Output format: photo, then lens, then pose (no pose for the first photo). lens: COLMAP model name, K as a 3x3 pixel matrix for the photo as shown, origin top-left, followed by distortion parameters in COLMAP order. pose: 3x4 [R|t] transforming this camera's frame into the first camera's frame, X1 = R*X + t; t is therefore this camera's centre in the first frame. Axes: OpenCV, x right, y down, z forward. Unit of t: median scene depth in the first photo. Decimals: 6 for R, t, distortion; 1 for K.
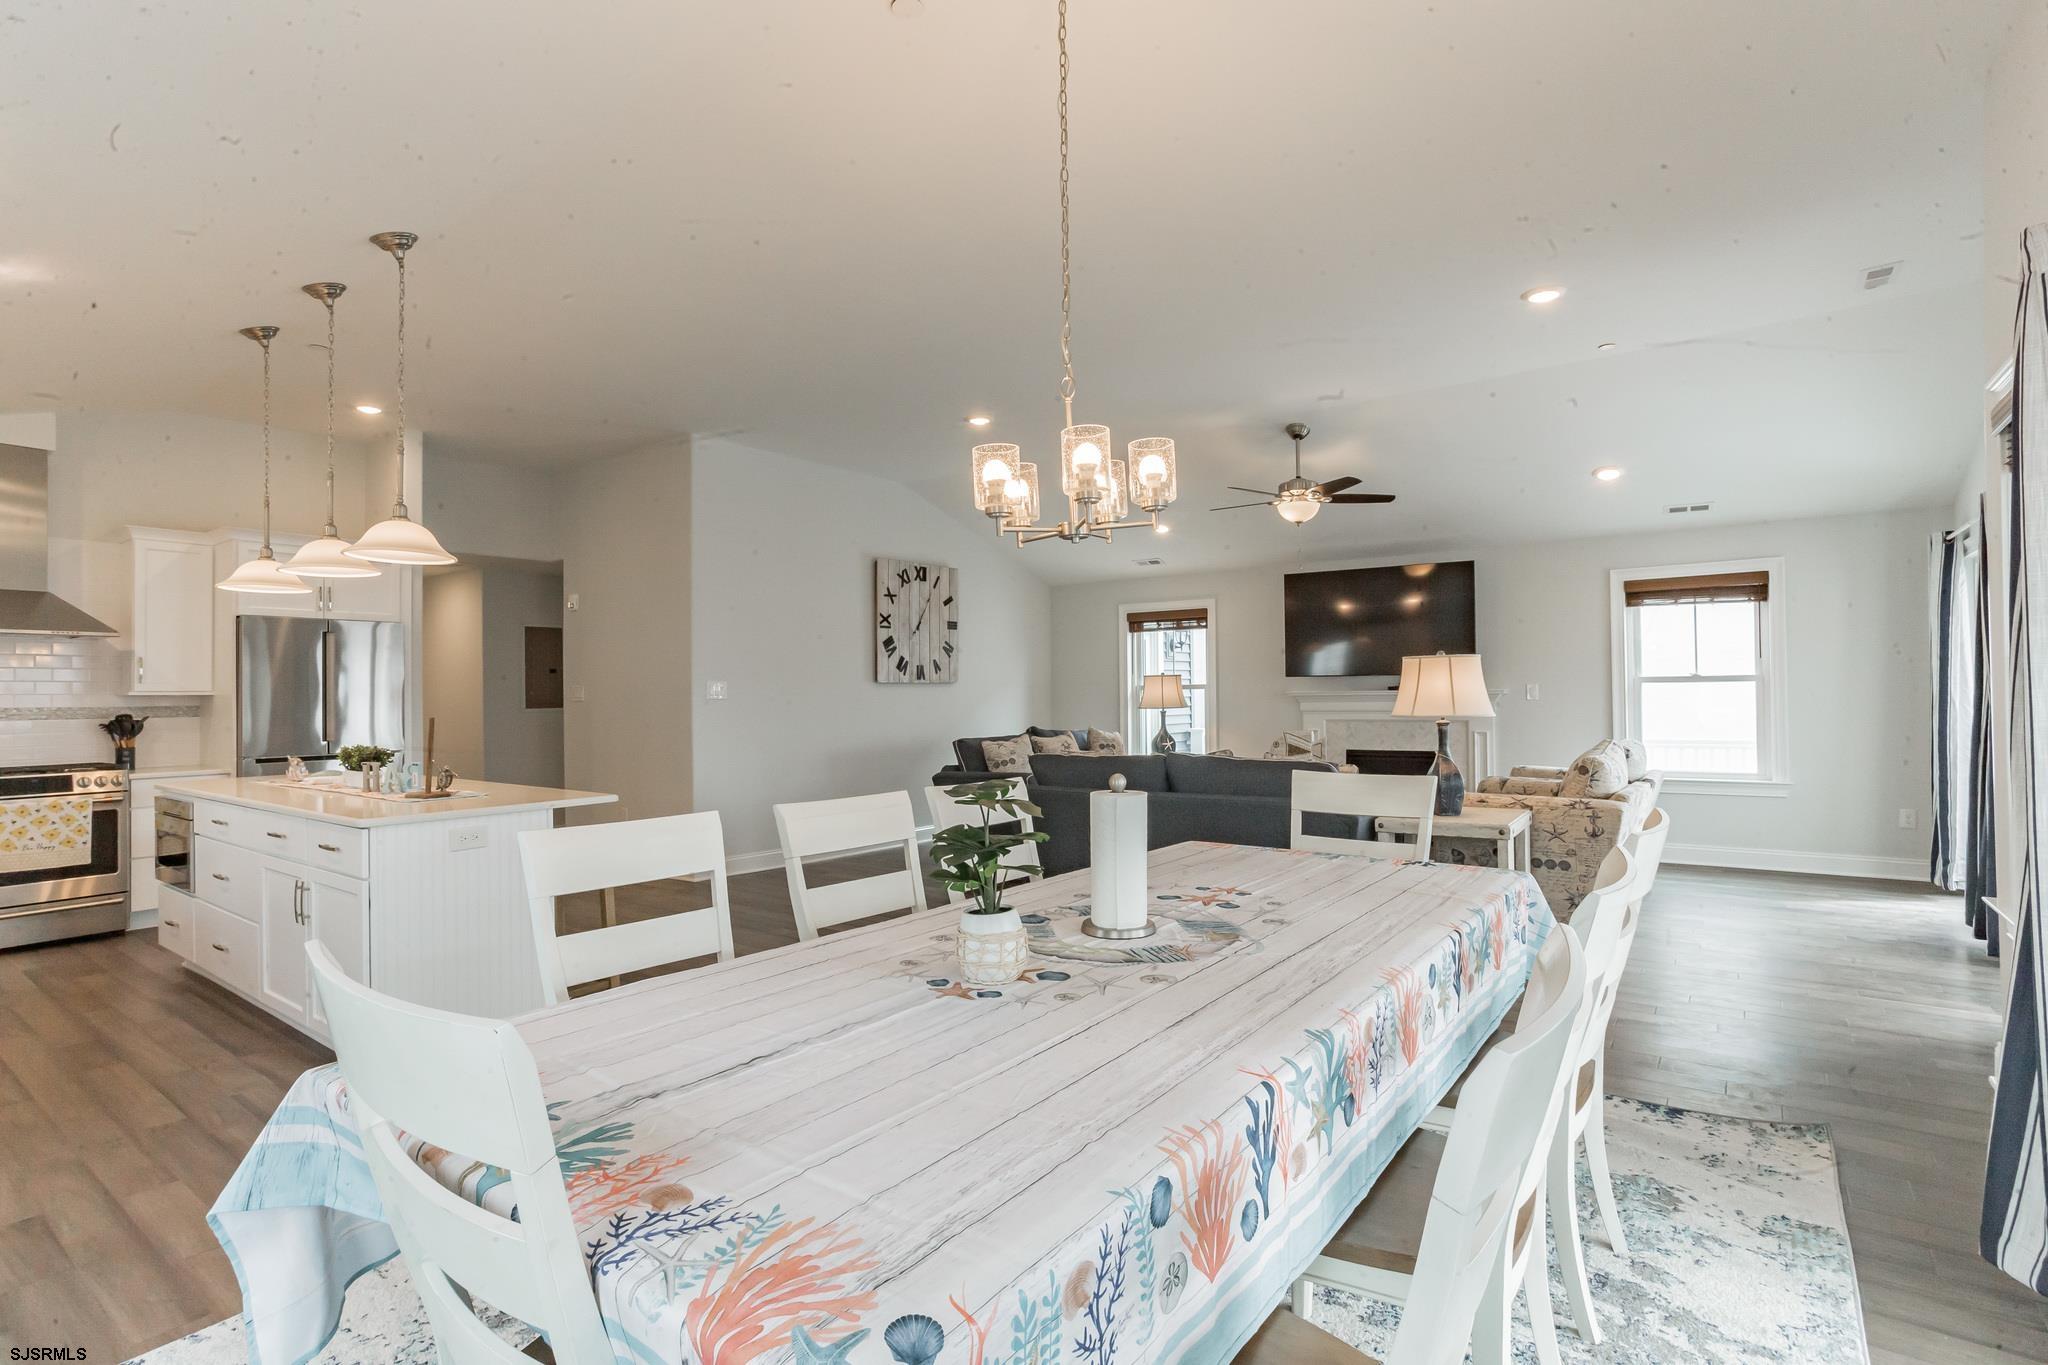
lens RADIAL K [[979.9, 0, 1004.9], [0, 979.9, 689.5], [0, 0, 1]] dist [-0.043341, 0.027899]
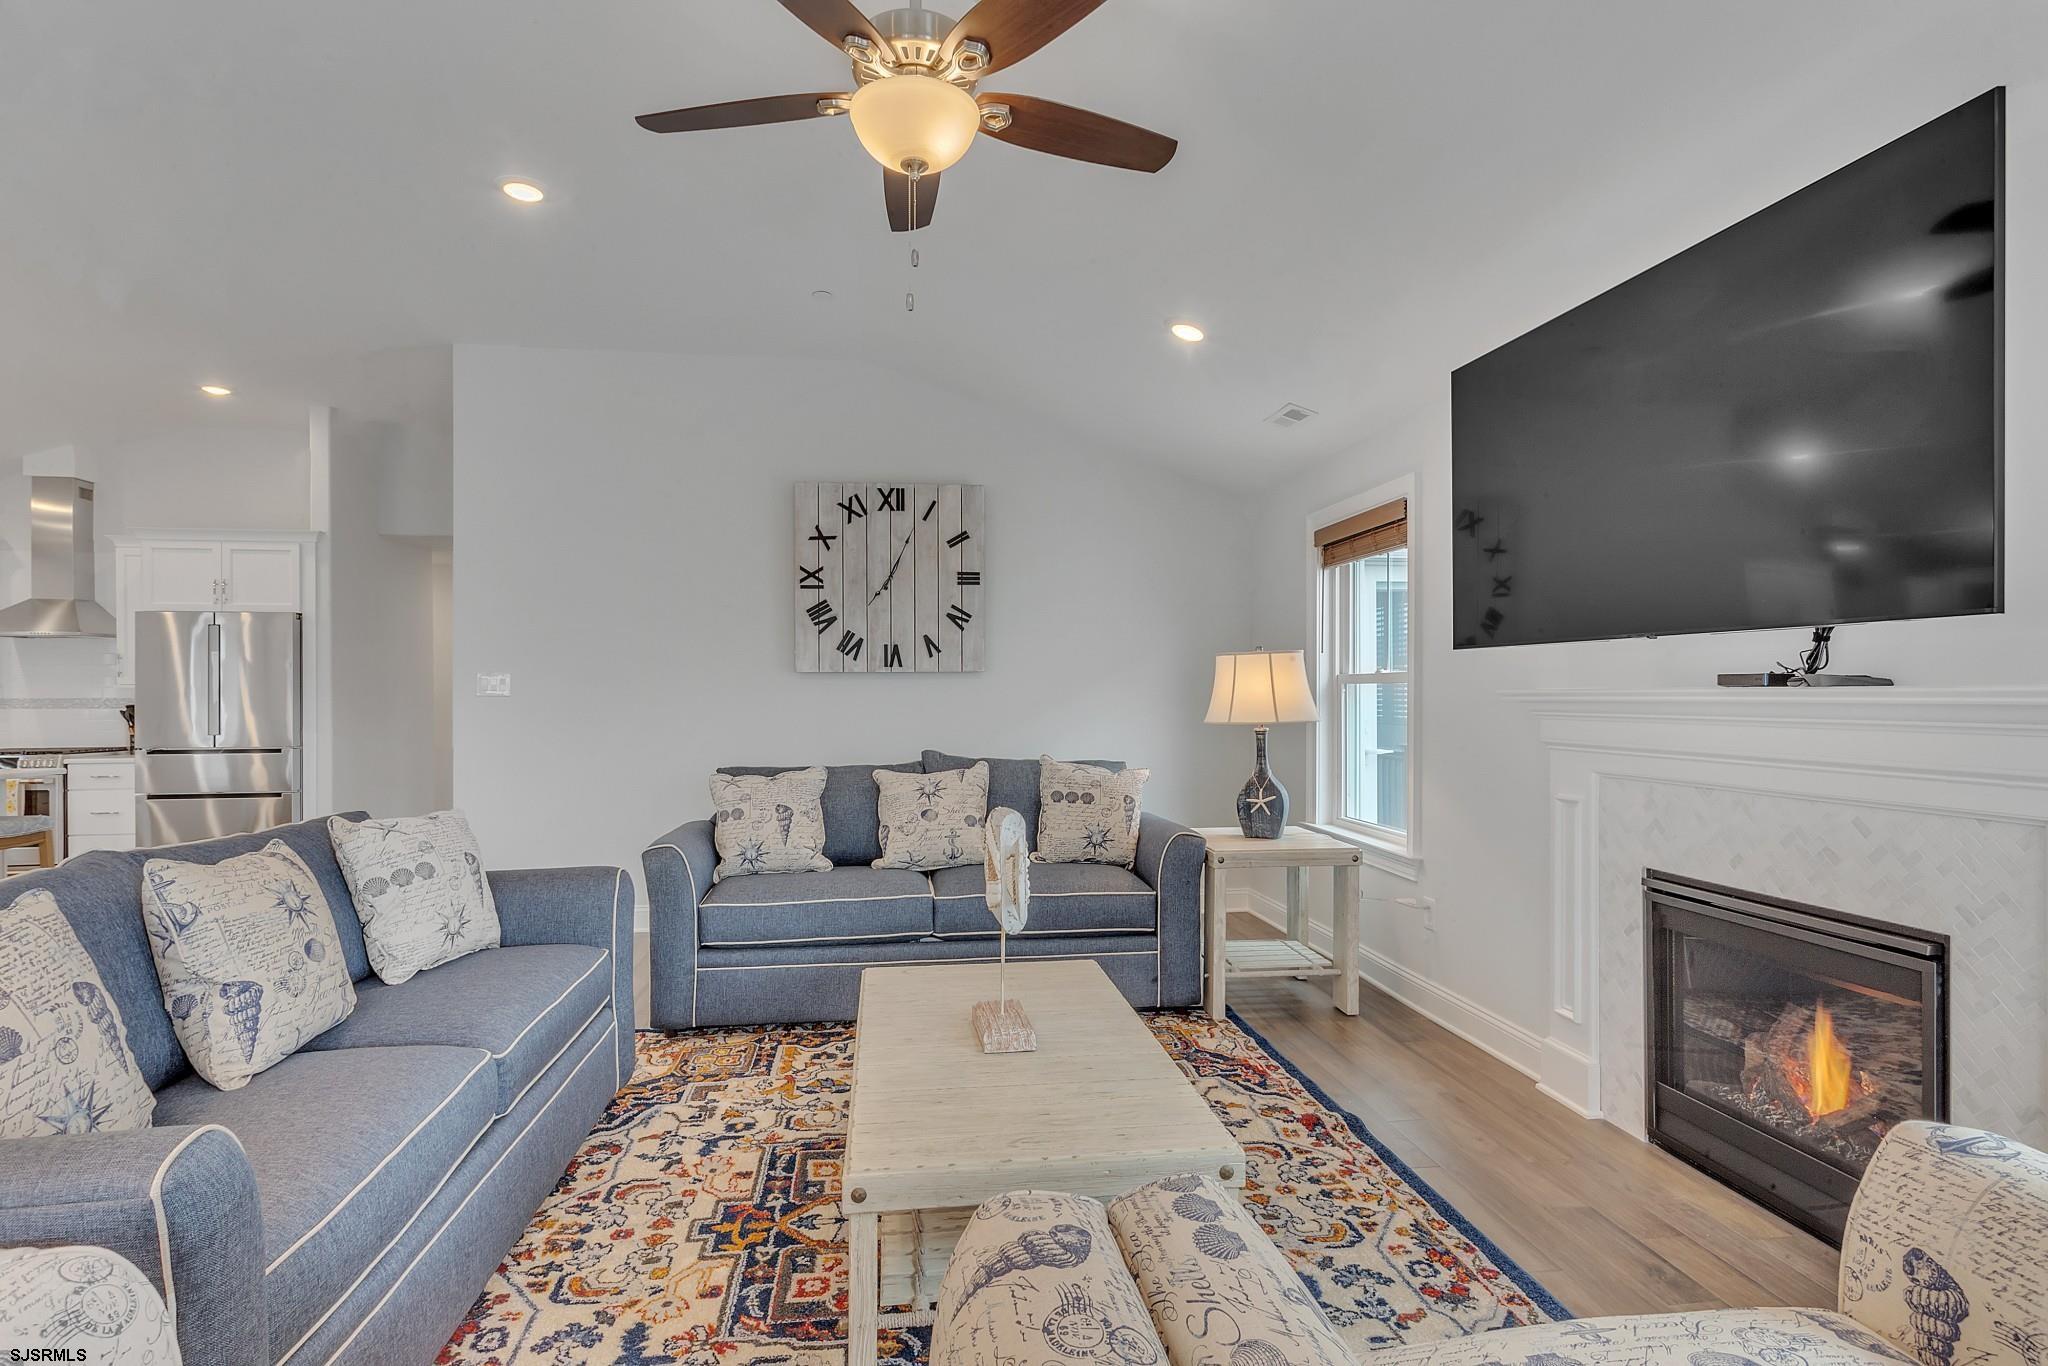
lens RADIAL K [[995.1, 0, 1024.0], [0, 995.1, 683.0], [0, 0, 1]] dist [0.003158, 0.000850]
pose [[0.709570, 0.001376, -0.704633, 0.446886], [0.000712, 0.999996, 0.002669, -0.001358], [0.704634, -0.002395, 0.709567, 0.630368]]
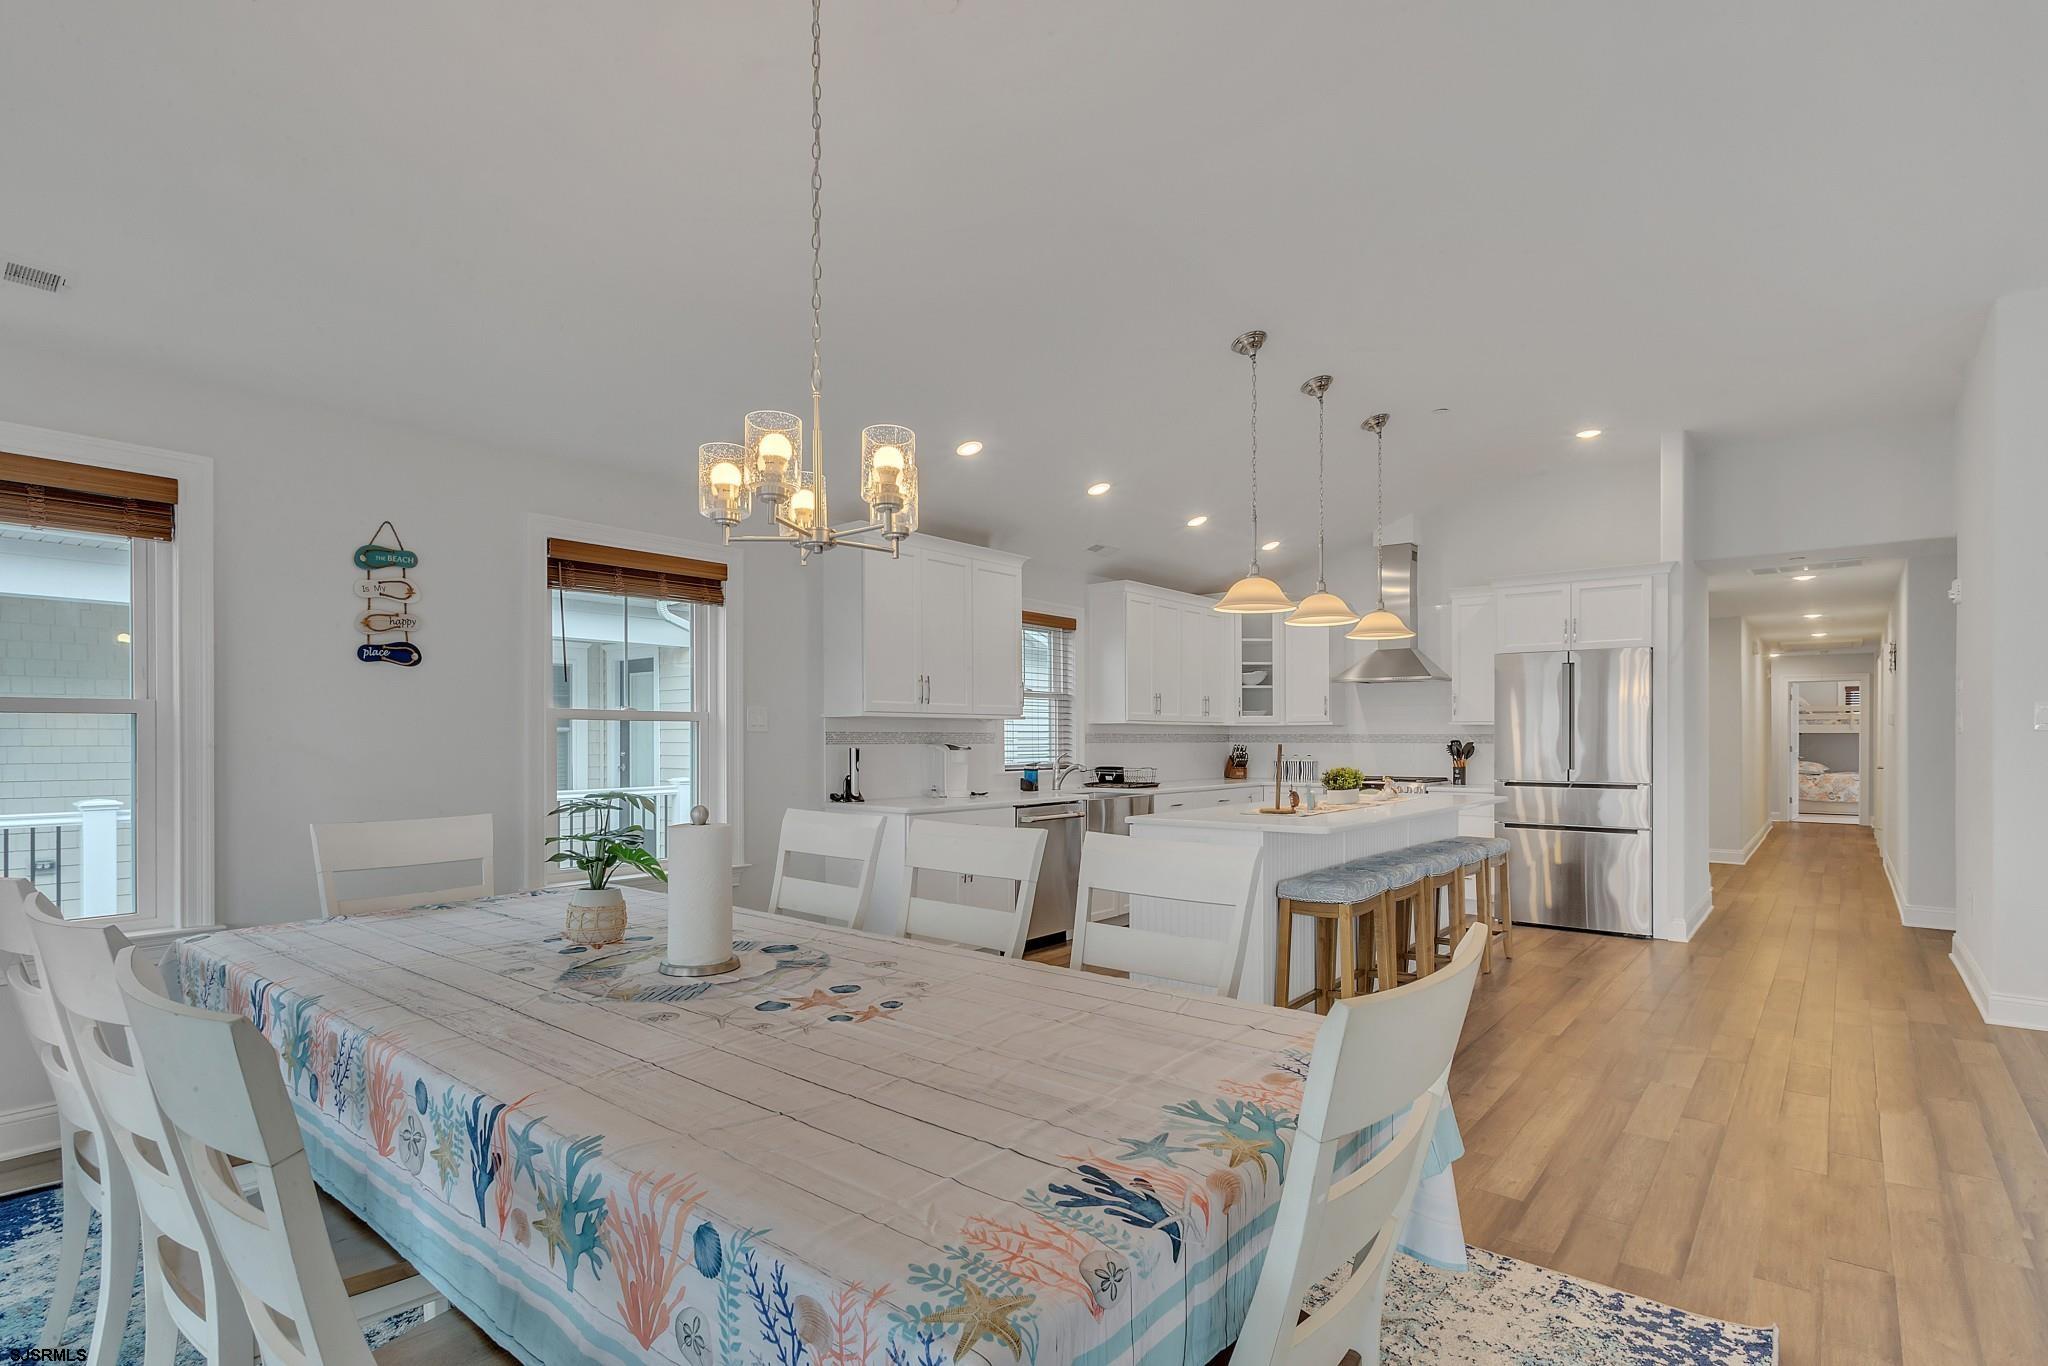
lens RADIAL K [[977.6, 0, 1029.1], [0, 977.6, 730.1], [0, 0, 1]] dist [0.019168, 0.000298]
pose [[-0.029245, 0.003662, -0.999566, 0.265516], [0.008798, 0.999955, 0.003406, 0.002338], [0.999534, -0.008695, -0.029276, 0.333211]]
